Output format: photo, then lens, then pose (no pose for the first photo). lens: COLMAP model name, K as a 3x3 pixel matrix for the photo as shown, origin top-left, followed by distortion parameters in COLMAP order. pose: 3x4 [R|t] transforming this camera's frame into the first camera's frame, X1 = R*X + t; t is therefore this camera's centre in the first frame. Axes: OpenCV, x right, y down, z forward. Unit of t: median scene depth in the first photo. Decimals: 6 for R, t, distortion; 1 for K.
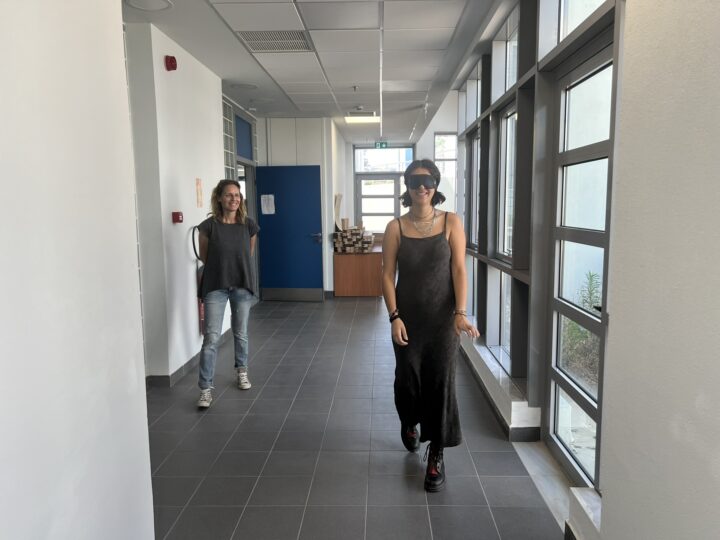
lens RADIAL K [[544.2, 0, 360.9], [0, 544.2, 270.6], [0, 0, 1]] dist [-0.005719, -0.000496]
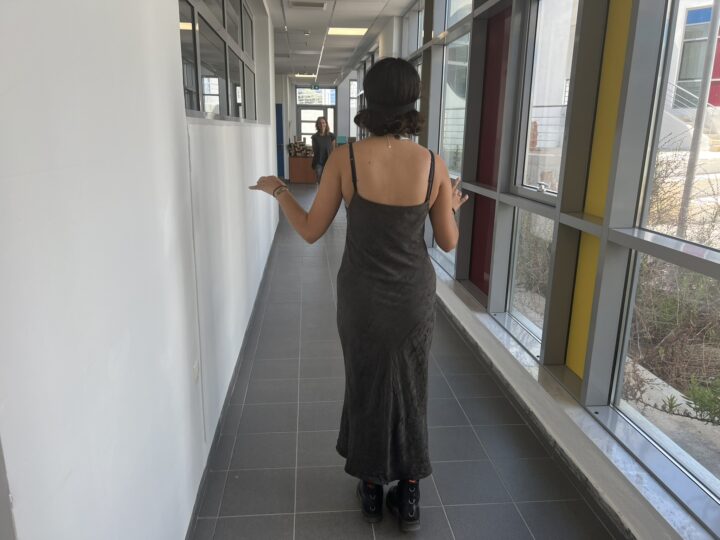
lens RADIAL K [[544.2, 0, 358.2], [0, 544.2, 269.8], [0, 0, 1]] dist [-0.005719, -0.000496]
pose [[0.991370, -0.017880, 0.129872, -0.050027], [-0.000165, 0.990484, 0.137630, 0.066756], [-0.131097, -0.136463, 0.981932, -0.589076]]
